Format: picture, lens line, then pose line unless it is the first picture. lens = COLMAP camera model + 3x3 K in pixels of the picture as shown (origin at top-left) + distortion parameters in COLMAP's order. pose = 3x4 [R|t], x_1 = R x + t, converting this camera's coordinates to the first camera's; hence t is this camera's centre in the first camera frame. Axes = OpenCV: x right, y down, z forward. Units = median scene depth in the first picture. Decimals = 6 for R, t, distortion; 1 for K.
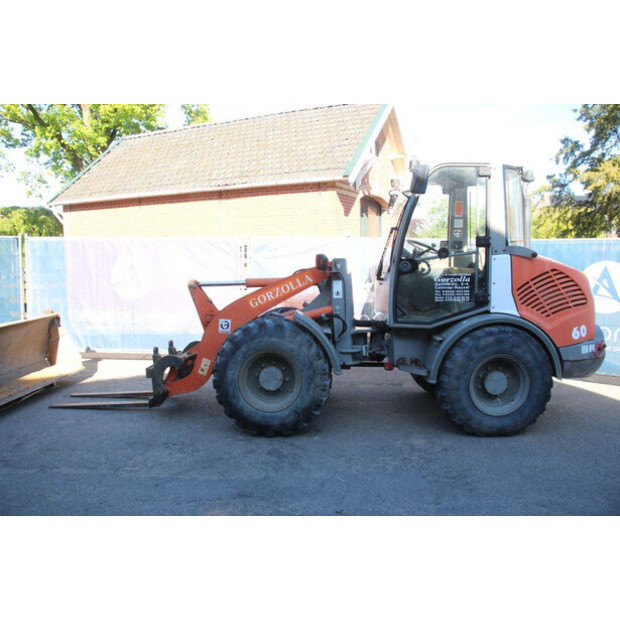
lens RADIAL K [[511.1, 0, 310.0], [0, 511.1, 310.0], [0, 0, 1]] dist [-0.173269, 0.152852]
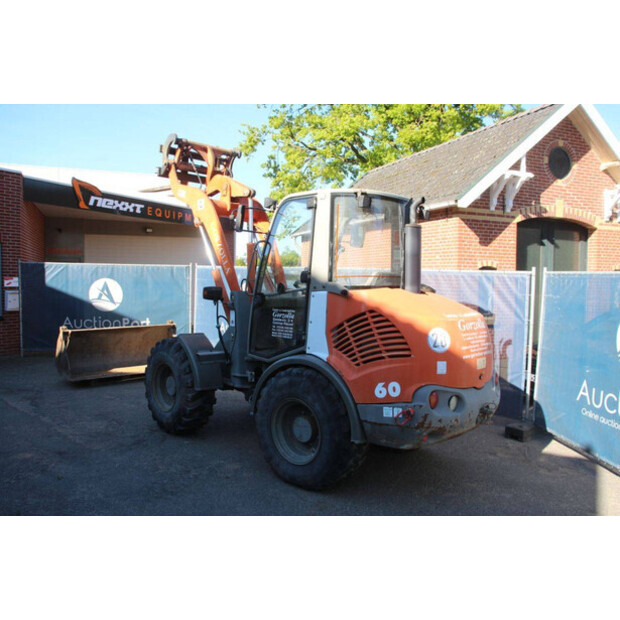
lens RADIAL K [[535.2, 0, 310.0], [0, 535.2, 310.0], [0, 0, 1]] dist [-0.203002, 0.266540]
pose [[0.740261, 0.056584, -0.669935, 1.023895], [-0.090549, 0.995764, -0.015950, -0.059326], [0.666194, 0.072469, 0.742249, 0.263229]]
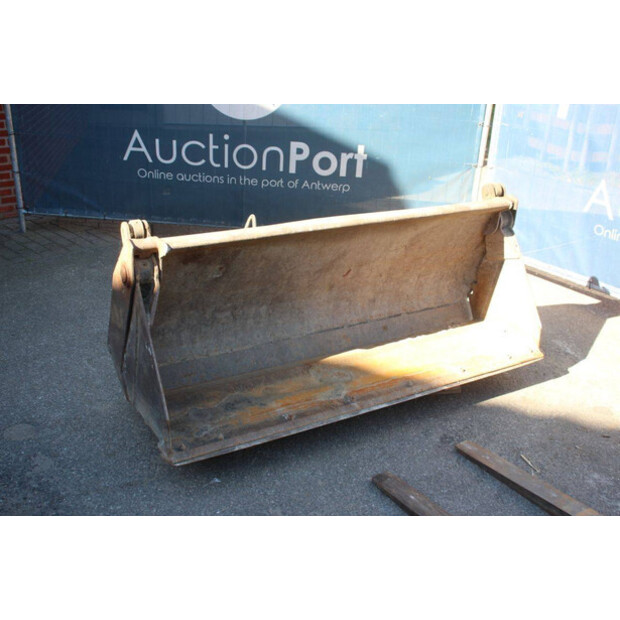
lens RADIAL K [[694.7, 0, 310.0], [0, 694.7, 310.0], [0, 0, 1]] dist [-0.014266, -0.003228]
pose [[0.599777, 0.333436, -0.727385, -0.273892], [-0.134085, 0.938068, 0.319451, -0.090396], [0.788853, -0.094068, 0.607340, 0.786479]]
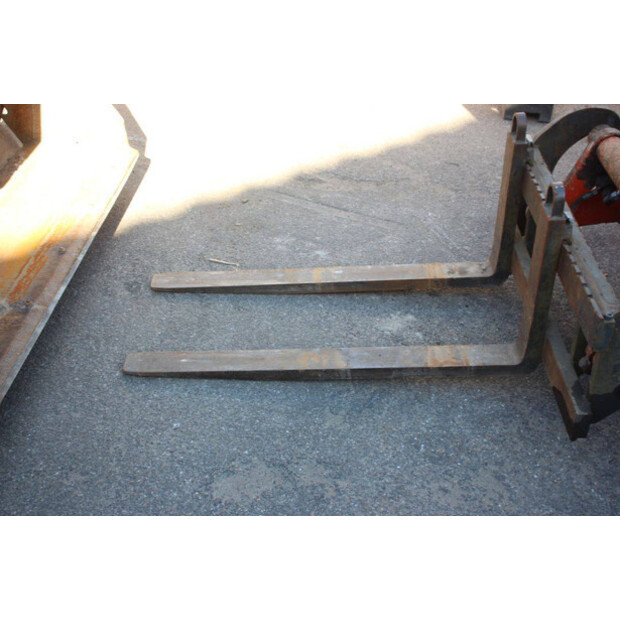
lens RADIAL K [[747.8, 0, 310.0], [0, 747.8, 310.0], [0, 0, 1]] dist [-0.006677, 0.034450]
pose [[0.999663, -0.003336, 0.025735, -0.511816], [-0.010441, 0.856189, 0.516558, -0.074215], [-0.023757, -0.516653, 0.855865, 0.756278]]
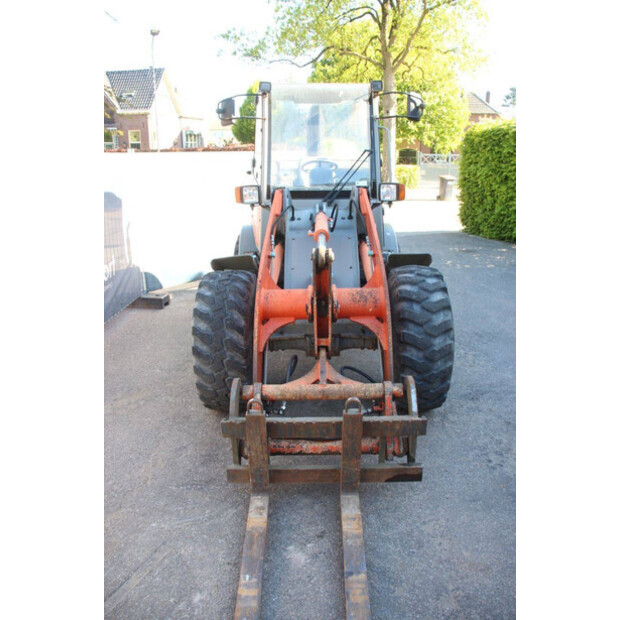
lens RADIAL K [[511.1, 0, 310.0], [0, 511.1, 310.0], [0, 0, 1]] dist [-0.173269, 0.152852]
pose [[-0.036333, -0.301652, 0.952726, -0.862922], [0.103300, 0.947115, 0.303814, -0.184534], [-0.993986, 0.109455, -0.003251, 1.199774]]
